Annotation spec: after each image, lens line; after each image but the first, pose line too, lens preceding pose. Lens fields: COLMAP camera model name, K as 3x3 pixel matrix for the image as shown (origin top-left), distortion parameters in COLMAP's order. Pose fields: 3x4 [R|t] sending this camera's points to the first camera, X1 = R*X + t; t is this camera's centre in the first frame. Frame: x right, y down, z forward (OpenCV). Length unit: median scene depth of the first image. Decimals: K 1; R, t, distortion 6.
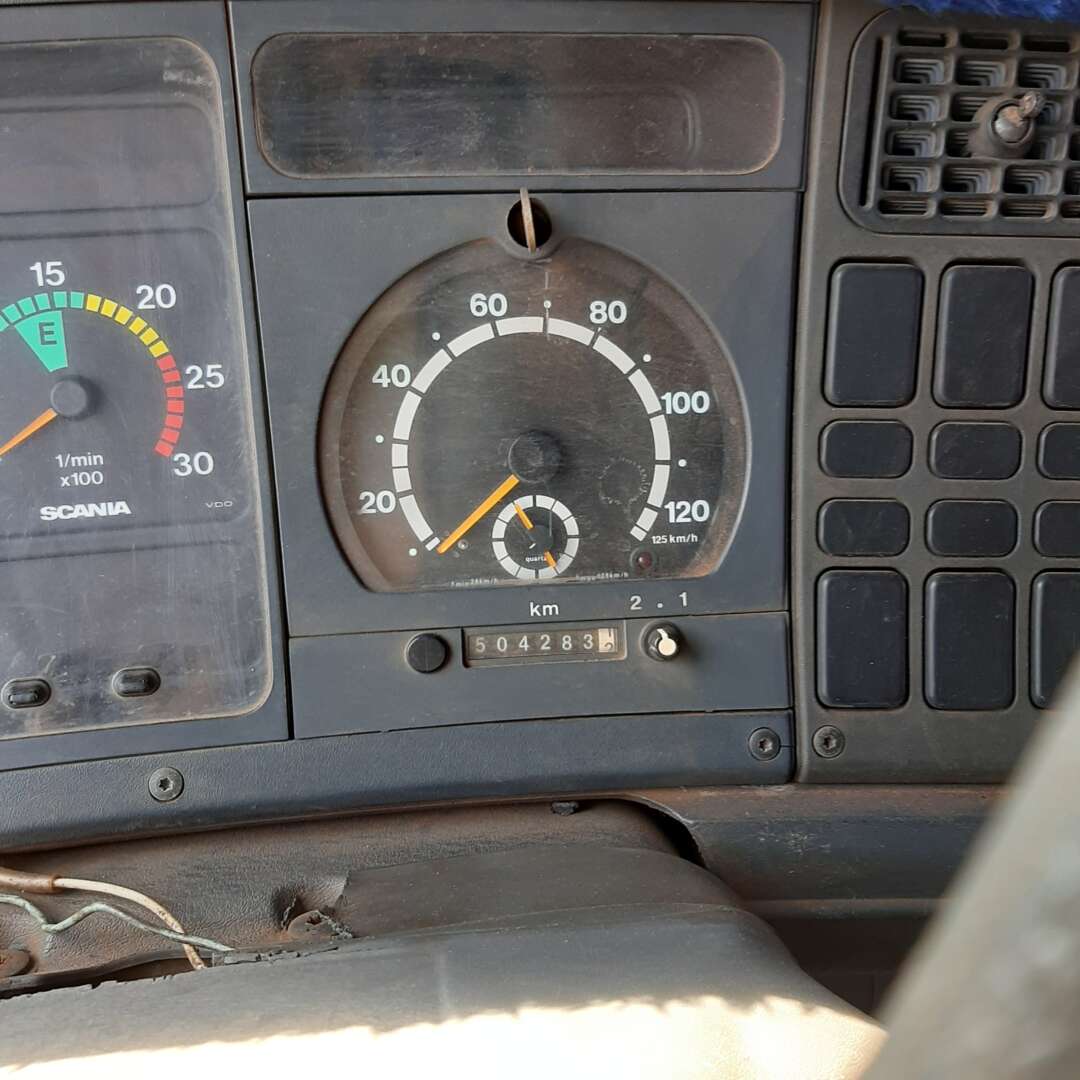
lens RADIAL K [[1094.2, 0, 539.5], [0, 1094.2, 524.7], [0, 0, 1]] dist [0.127005, -0.251065]
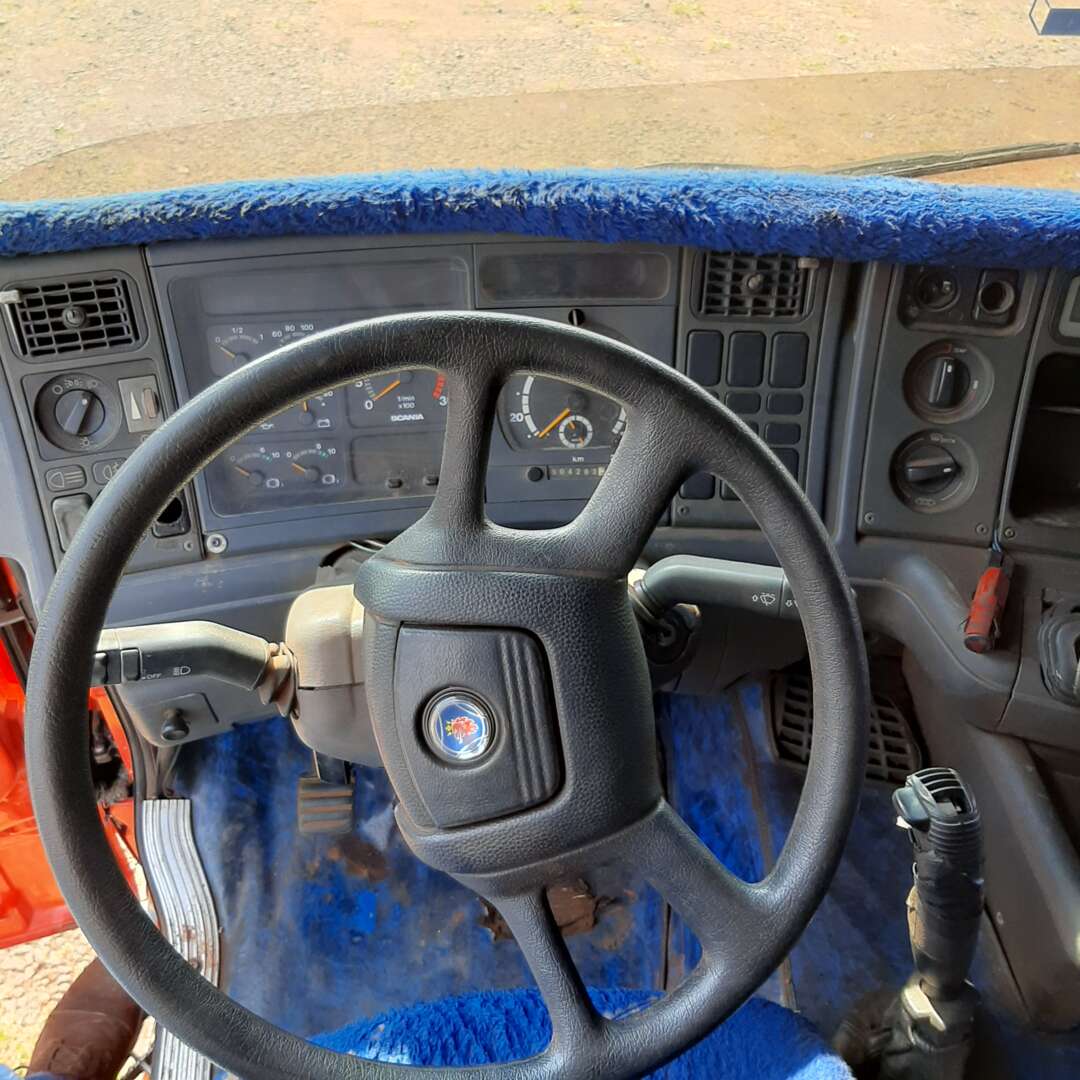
lens RADIAL K [[1094.2, 0, 539.5], [0, 1094.2, 524.7], [0, 0, 1]] dist [0.127005, -0.251065]
pose [[0.998582, 0.027354, -0.045670, 0.036628], [-0.021253, 0.991406, 0.129082, -0.106689], [0.048809, -0.127928, 0.990582, -1.666658]]
